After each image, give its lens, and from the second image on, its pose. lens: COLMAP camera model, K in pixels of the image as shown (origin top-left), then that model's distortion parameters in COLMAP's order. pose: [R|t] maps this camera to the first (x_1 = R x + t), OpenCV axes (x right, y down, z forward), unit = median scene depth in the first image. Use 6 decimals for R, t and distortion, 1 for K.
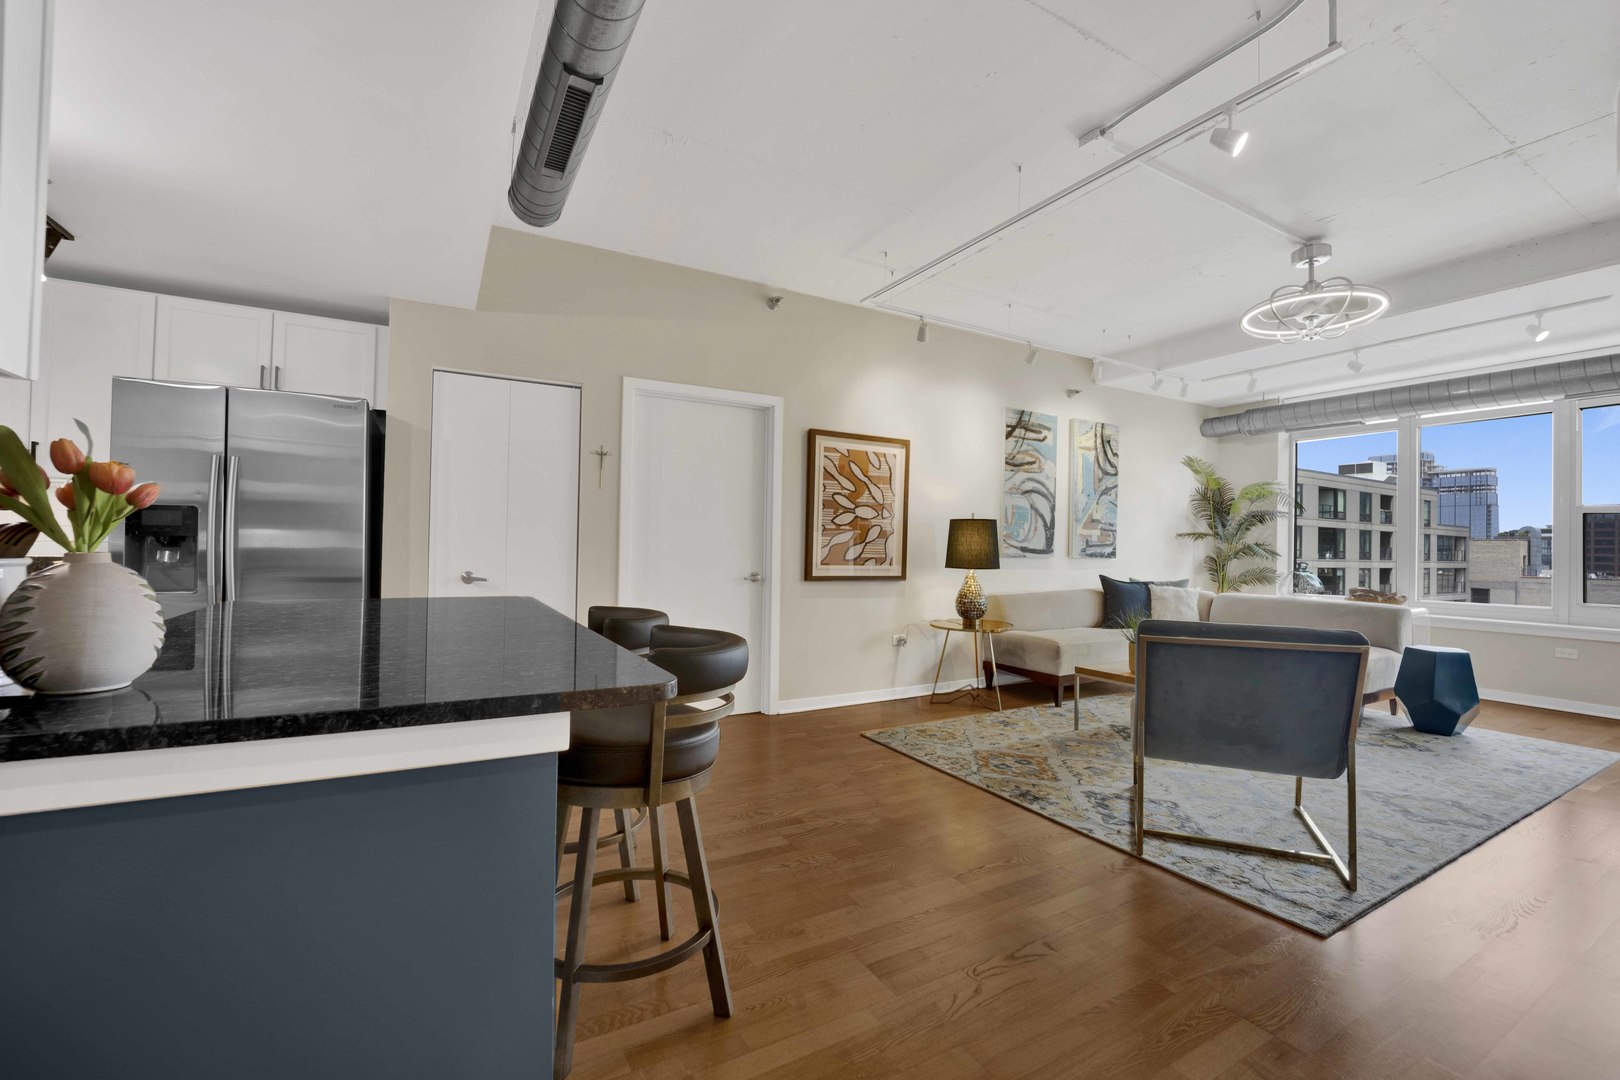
lens RADIAL K [[665.7, 0, 806.6], [0, 665.7, 551.6], [0, 0, 1]] dist [-0.020936, -0.000317]
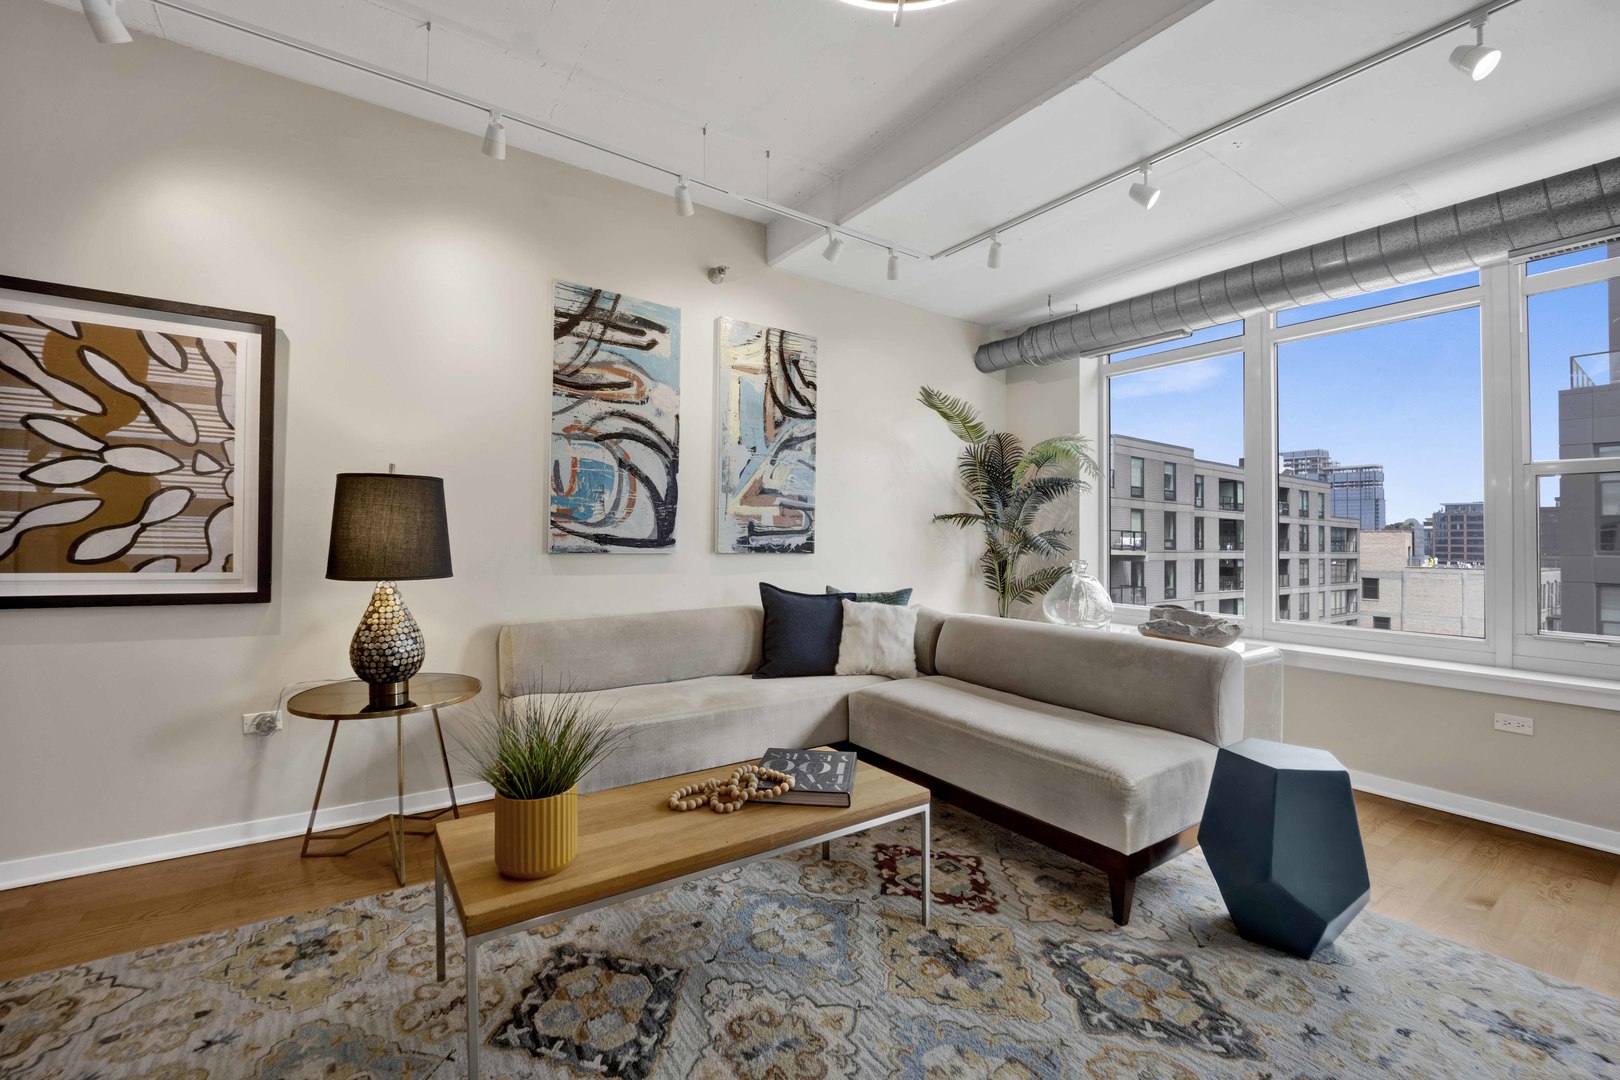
lens RADIAL K [[676.7, 0, 797.1], [0, 676.7, 534.2], [0, 0, 1]] dist [-0.021539, 0.000323]
pose [[0.995714, 0.000307, 0.092487, 0.475953], [0.000967, 0.999905, -0.013728, 0.000533], [-0.092483, 0.013759, 0.995619, 0.457888]]
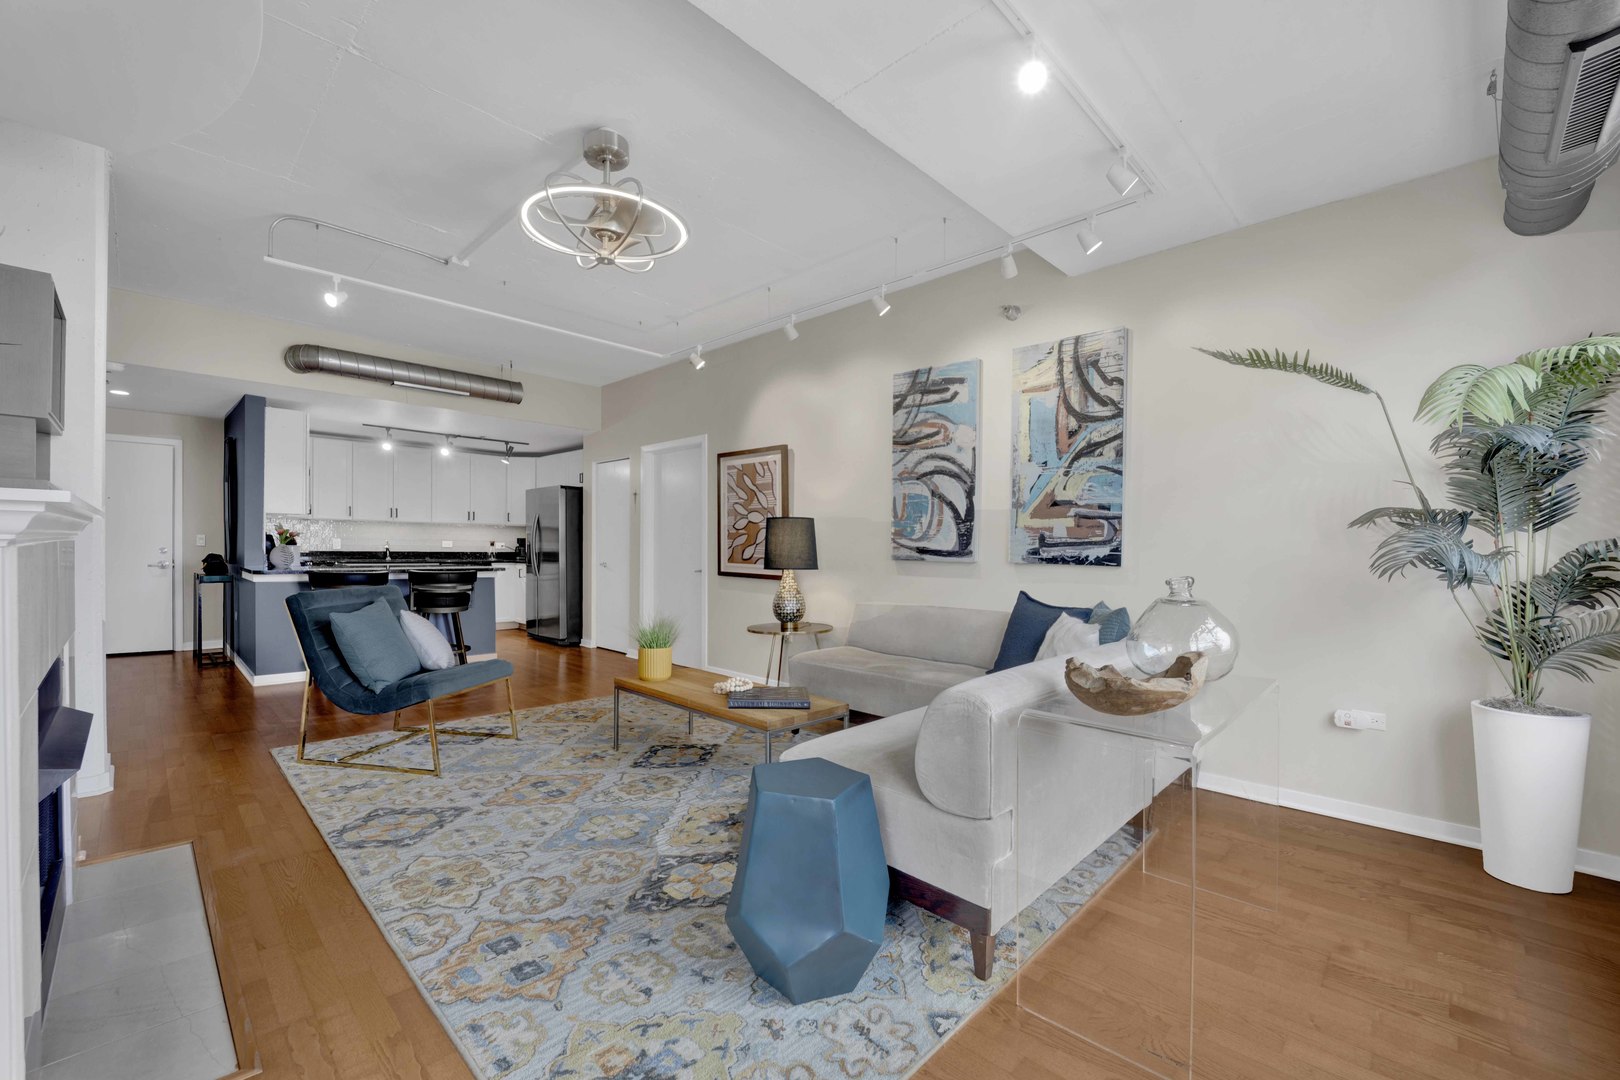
lens RADIAL K [[661.4, 0, 813.9], [0, 661.4, 574.1], [0, 0, 1]] dist [-0.018965, 0.000002]
pose [[0.292779, 0.024998, -0.955853, 1.110599], [-0.018697, 0.999617, 0.020415, 0.011567], [0.955997, 0.011894, 0.293134, 0.717269]]
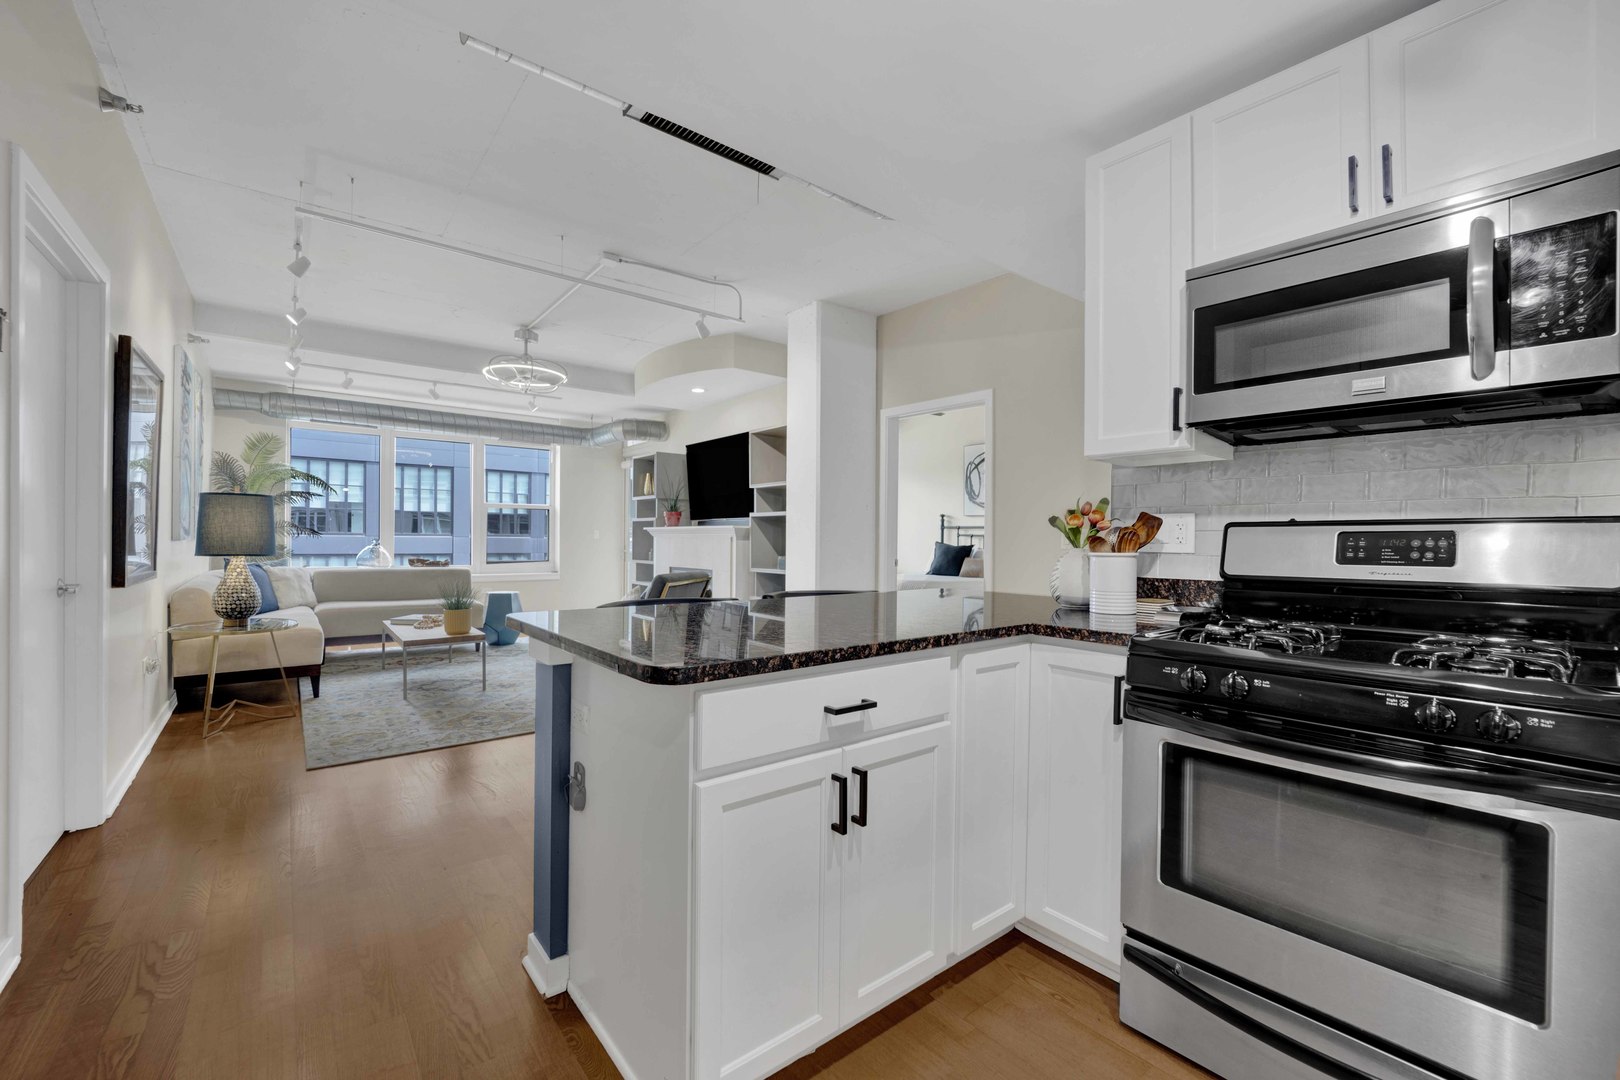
lens RADIAL K [[664.3, 0, 805.4], [0, 664.3, 543.8], [0, 0, 1]] dist [-0.021078, -0.000064]
pose [[-0.154922, -0.026848, 0.987562, -0.603368], [-0.007288, 0.999635, 0.026033, -0.013150], [-0.987900, -0.003165, -0.155061, 0.423659]]
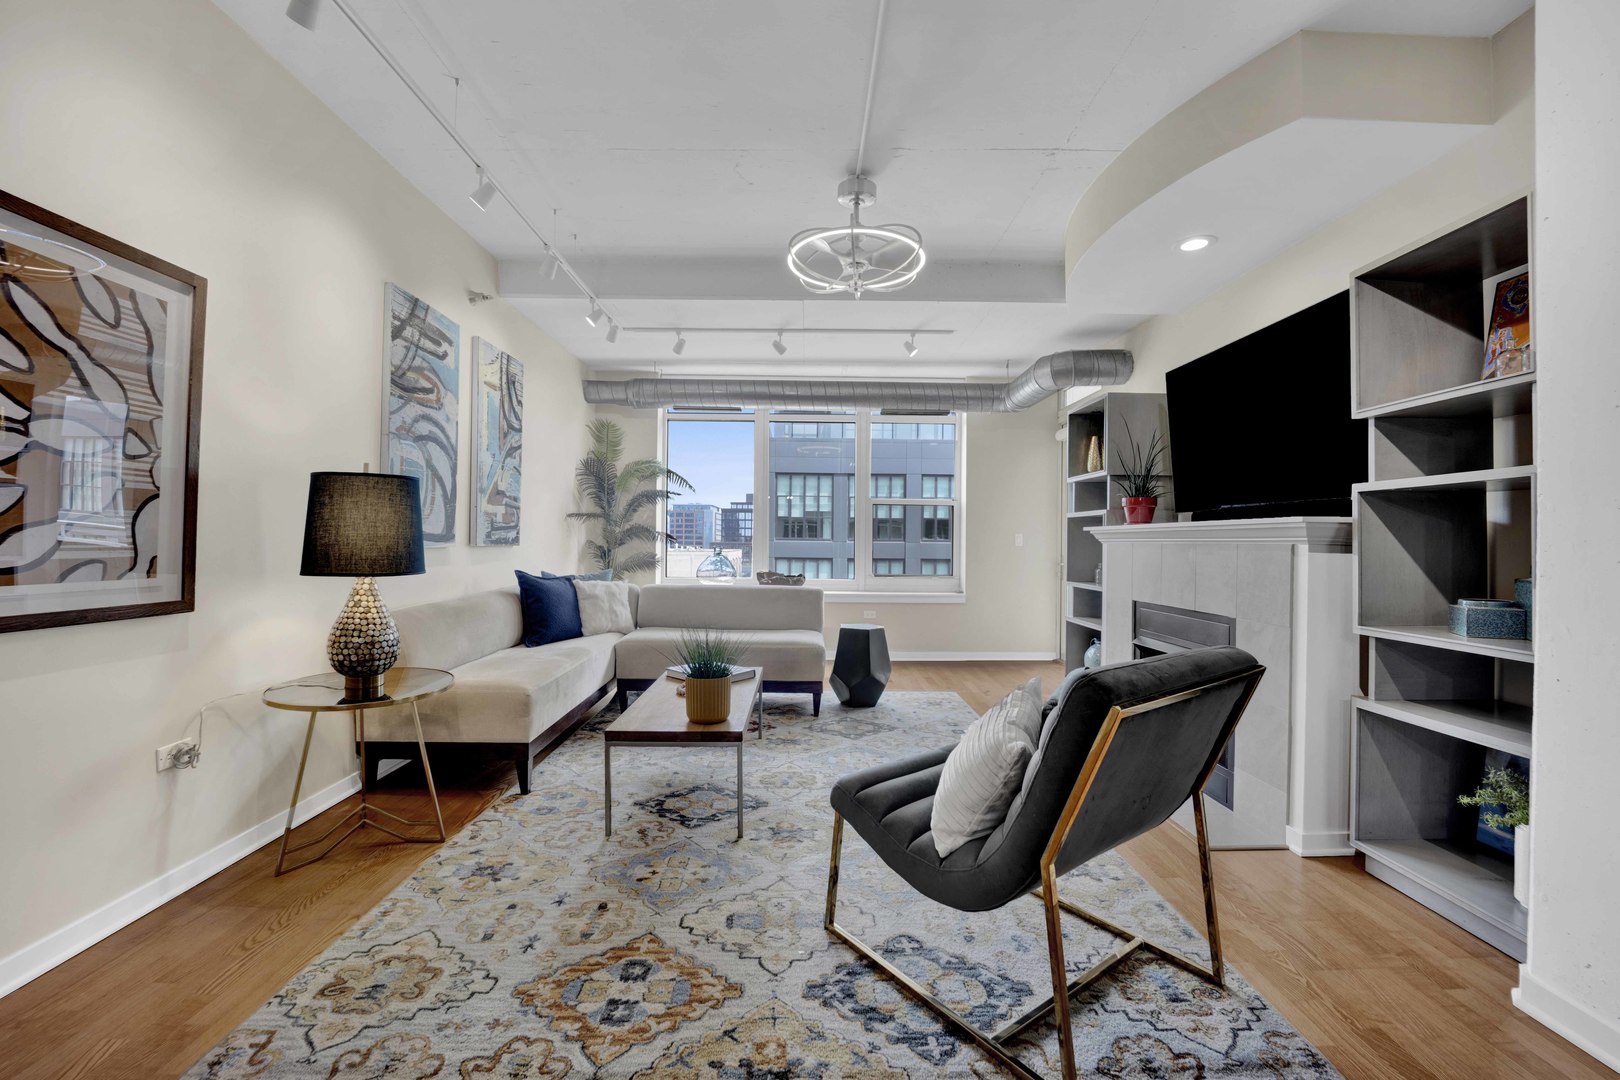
lens RADIAL K [[671.5, 0, 806.9], [0, 671.5, 539.5], [0, 0, 1]] dist [-0.020856, 0.000017]
pose [[0.486666, -0.011747, 0.873509, -0.025114], [0.004527, 0.999930, 0.010925, -0.004284], [-0.873576, -0.001363, 0.486685, 0.443807]]
